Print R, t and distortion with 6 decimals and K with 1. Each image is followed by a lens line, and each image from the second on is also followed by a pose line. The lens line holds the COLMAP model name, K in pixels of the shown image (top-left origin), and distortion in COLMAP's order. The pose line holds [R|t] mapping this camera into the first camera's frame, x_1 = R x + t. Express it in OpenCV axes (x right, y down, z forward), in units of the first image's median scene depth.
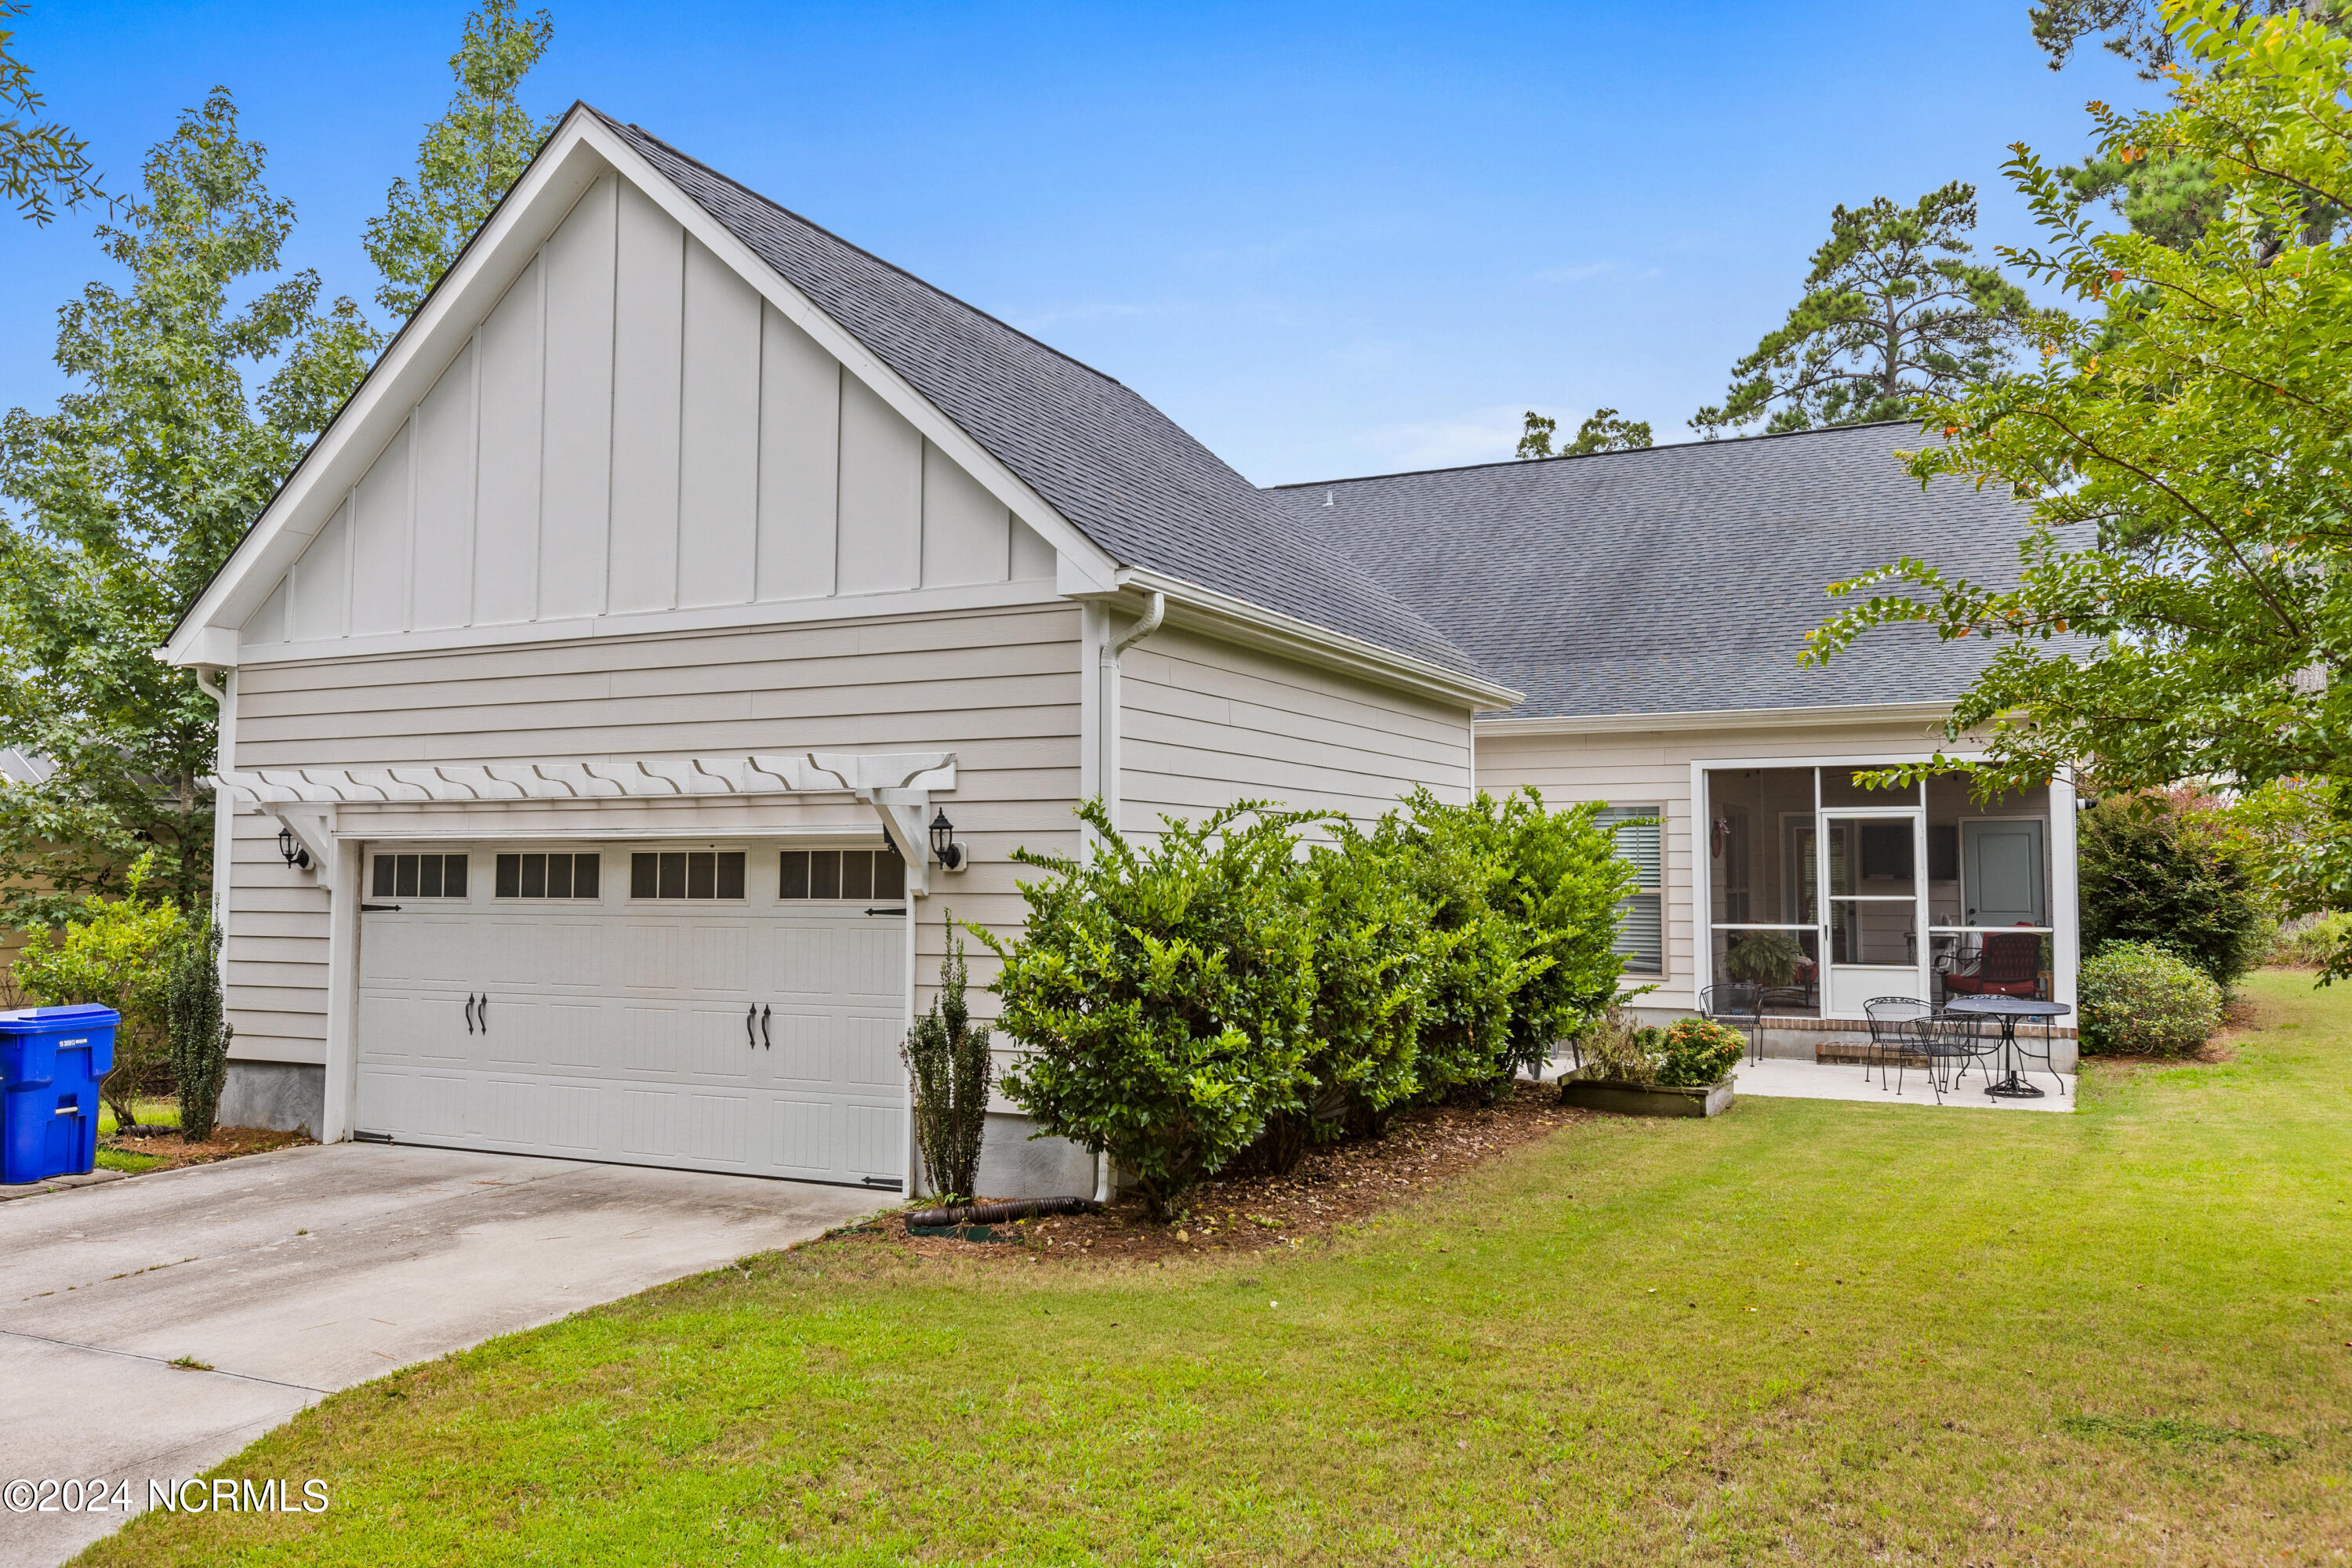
lens RADIAL K [[1799.8, 0, 1180.9], [0, 1799.8, 788.1], [0, 0, 1]] dist [-0.016040, -0.001033]
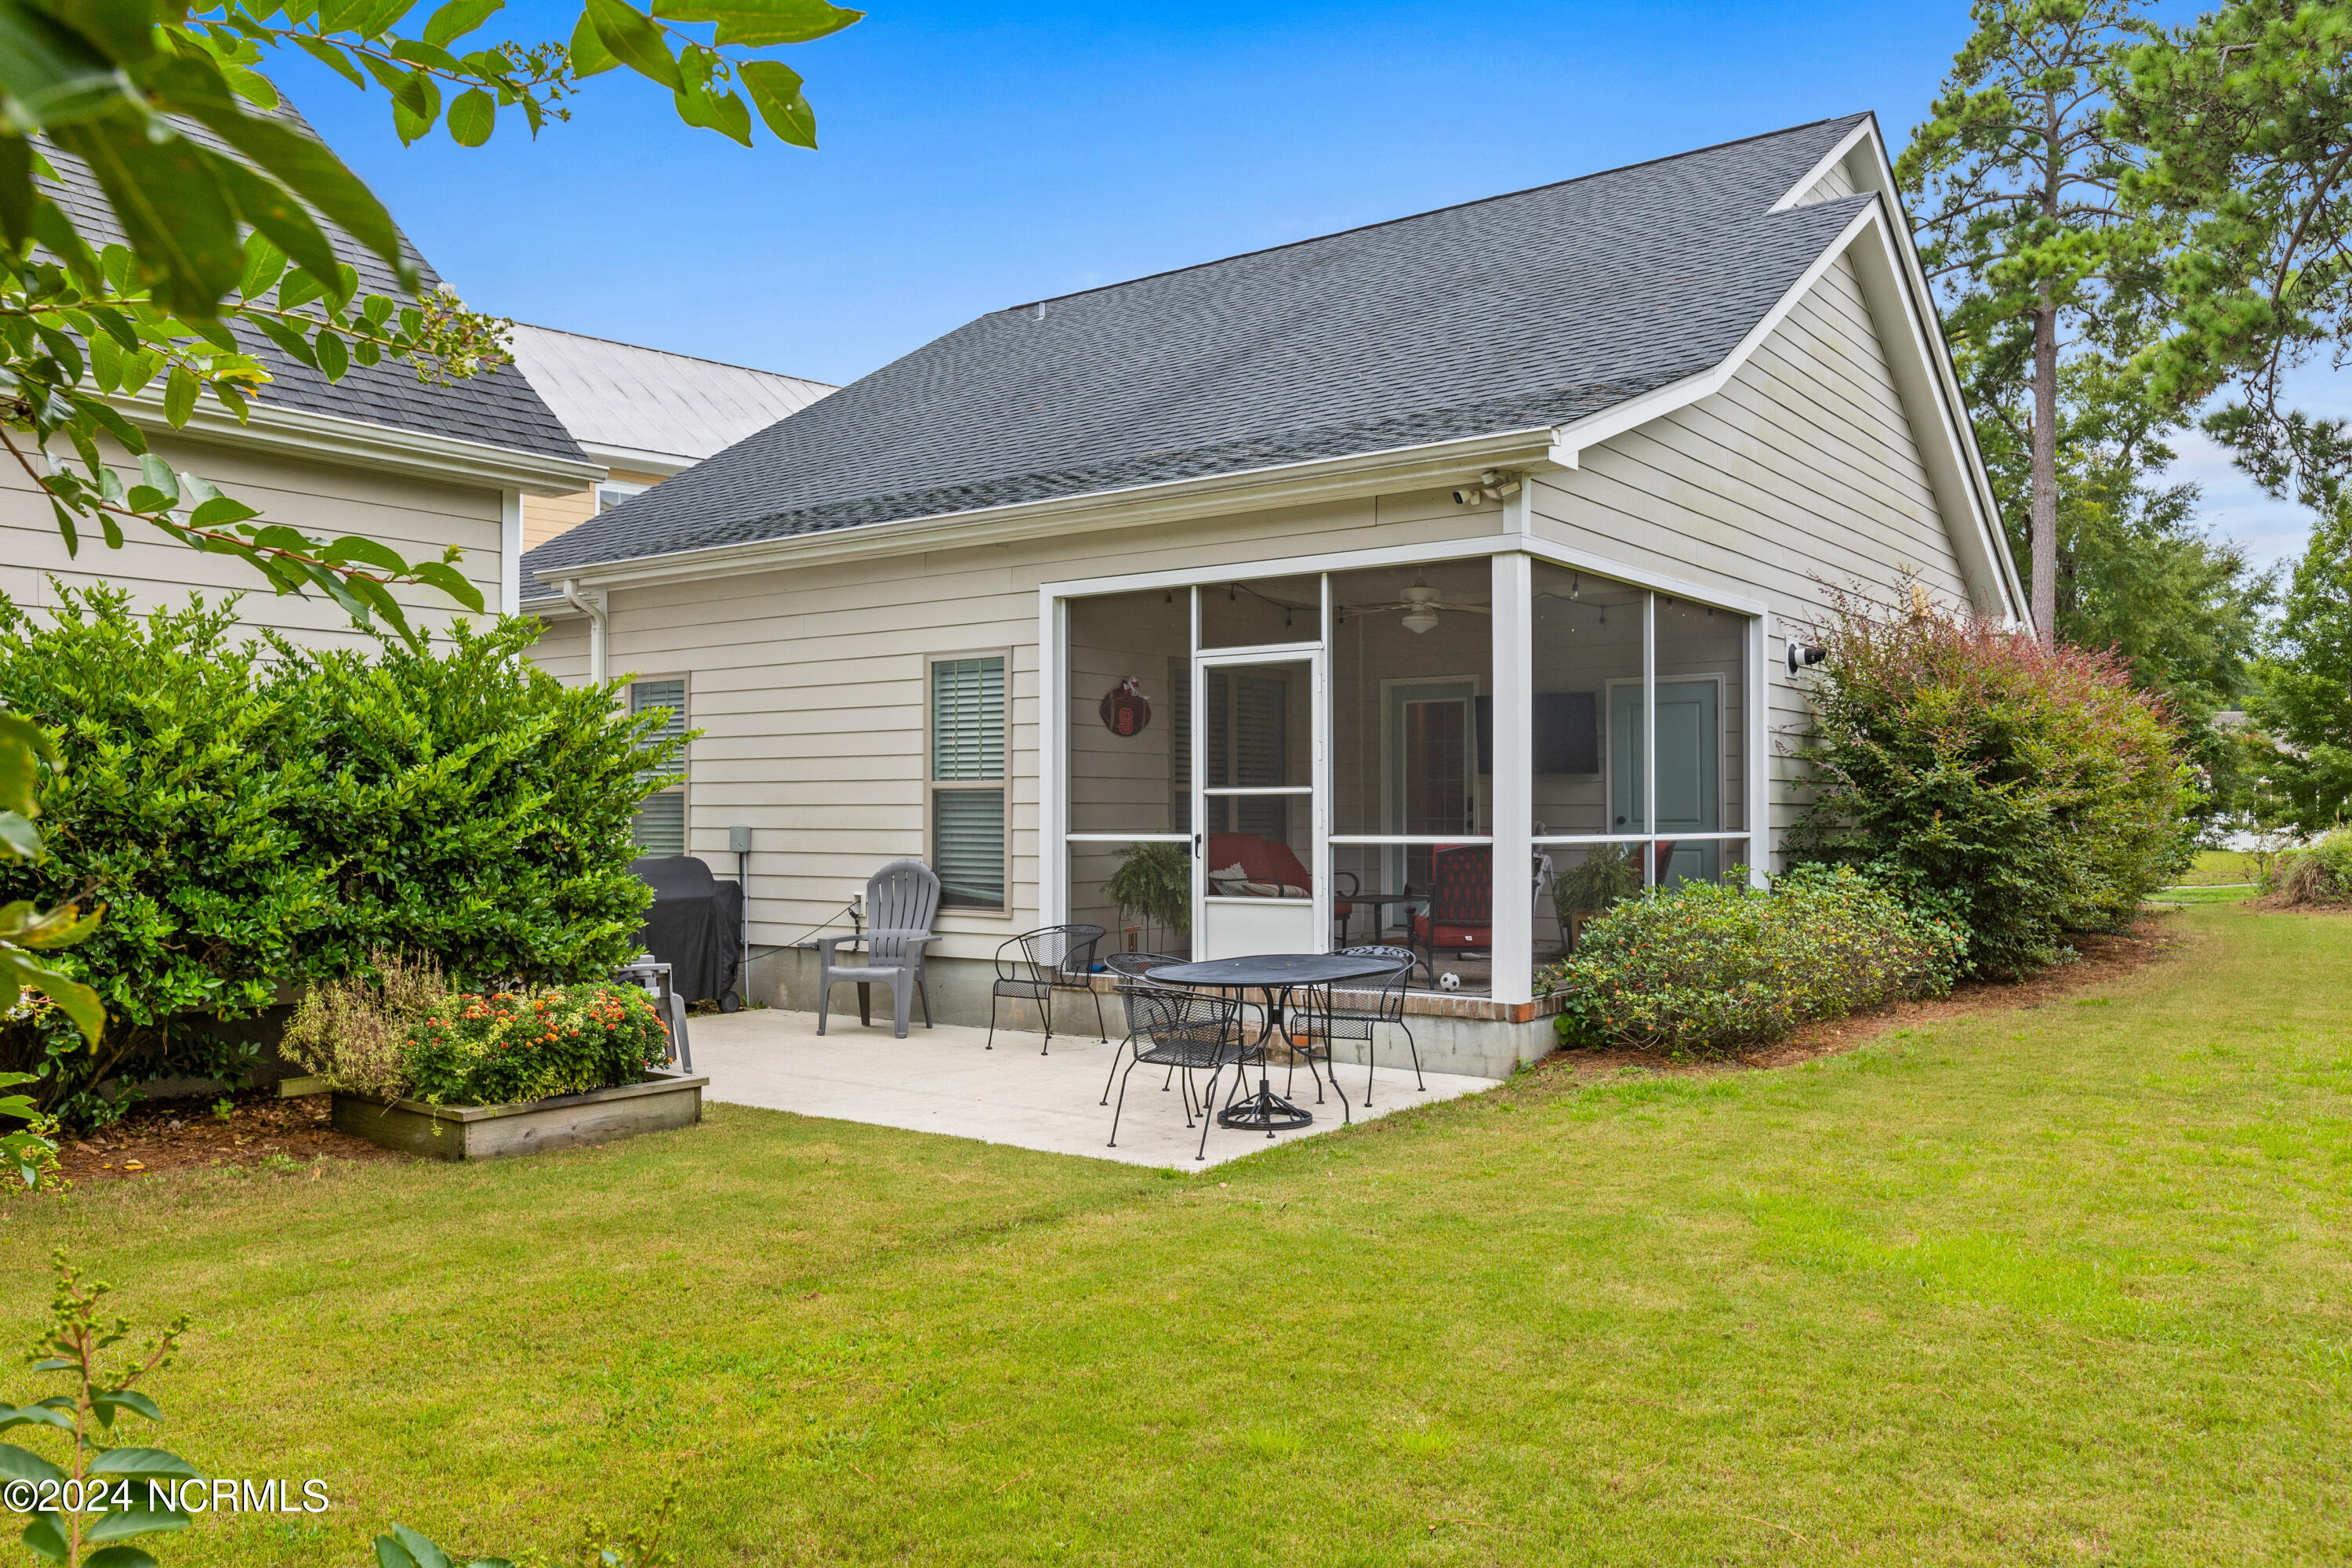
lens RADIAL K [[1799.8, 0, 1172.6], [0, 1799.8, 778.5], [0, 0, 1]] dist [-0.016040, -0.001033]
pose [[0.984918, -0.006298, -0.172907, 0.443604], [0.011291, 0.999547, 0.027906, 0.037378], [0.172653, -0.029437, 0.984543, 0.359424]]
